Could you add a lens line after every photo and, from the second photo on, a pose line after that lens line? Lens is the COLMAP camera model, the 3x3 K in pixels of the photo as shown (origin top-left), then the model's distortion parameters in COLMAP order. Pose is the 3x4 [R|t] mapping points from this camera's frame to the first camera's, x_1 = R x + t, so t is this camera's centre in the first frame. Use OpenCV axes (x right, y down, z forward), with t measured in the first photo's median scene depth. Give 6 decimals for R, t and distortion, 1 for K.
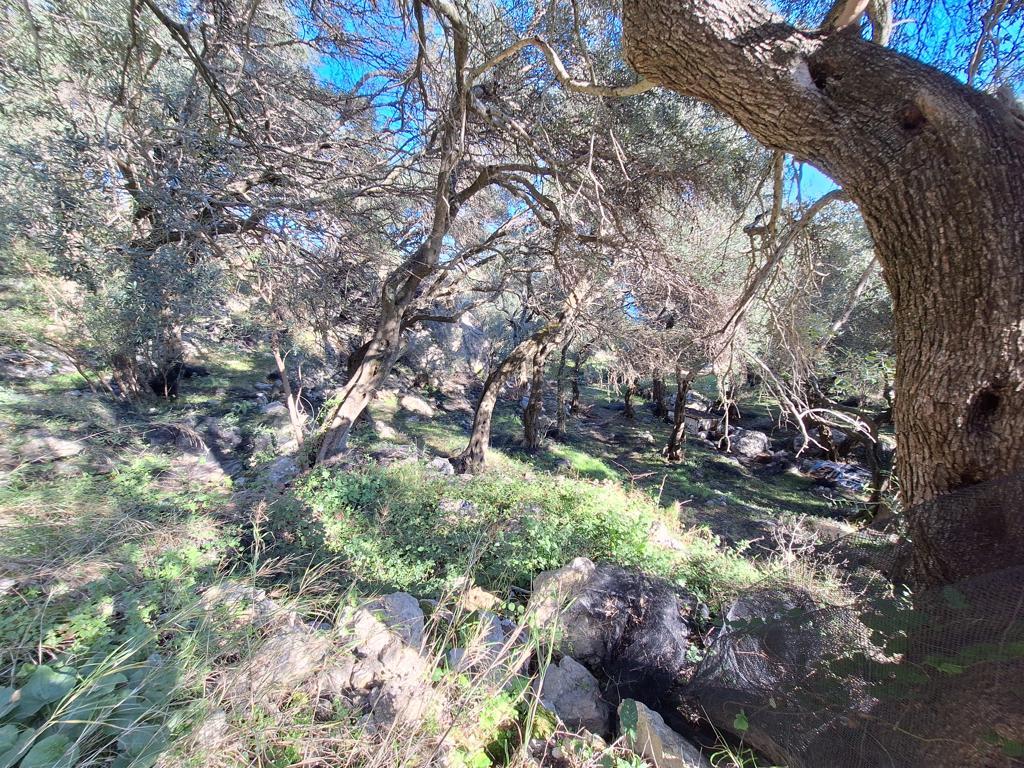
lens RADIAL K [[408.4, 0, 512.2], [0, 408.4, 384.9], [0, 0, 1]] dist [-0.002262, 0.000117]
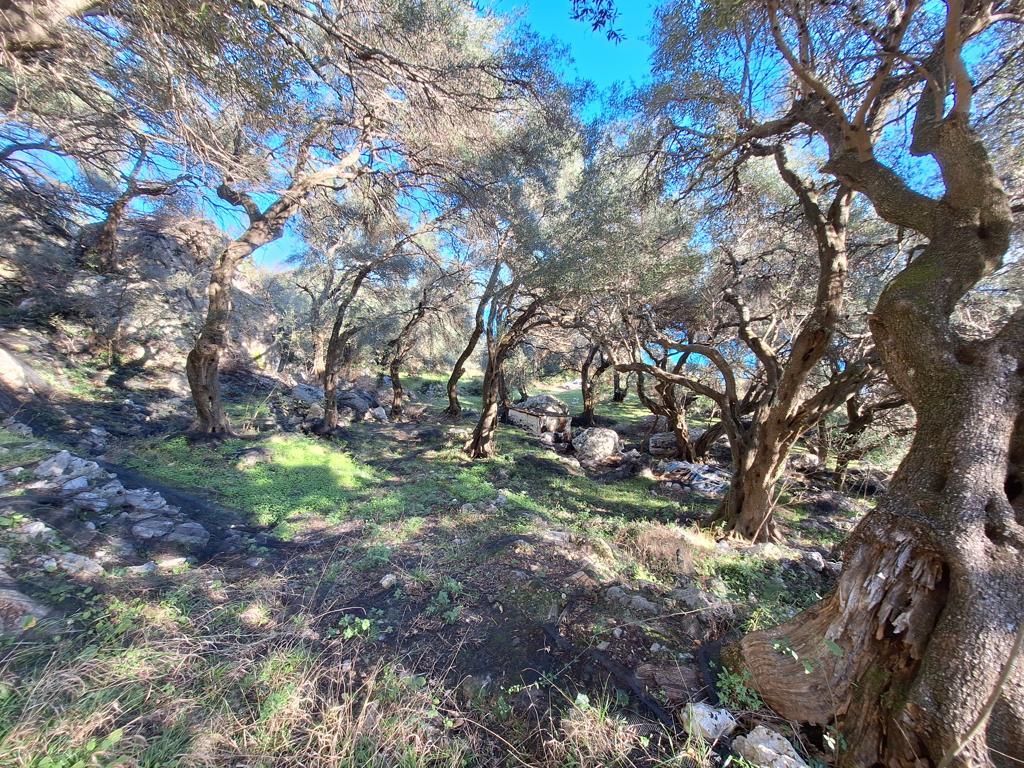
lens RADIAL K [[408.4, 0, 511.1], [0, 408.4, 383.1], [0, 0, 1]] dist [-0.002262, 0.000117]
pose [[0.973122, 0.021128, 0.229321, 0.260492], [0.001111, 0.995340, -0.096420, 0.114406], [-0.230289, 0.094083, 0.968564, 0.292158]]
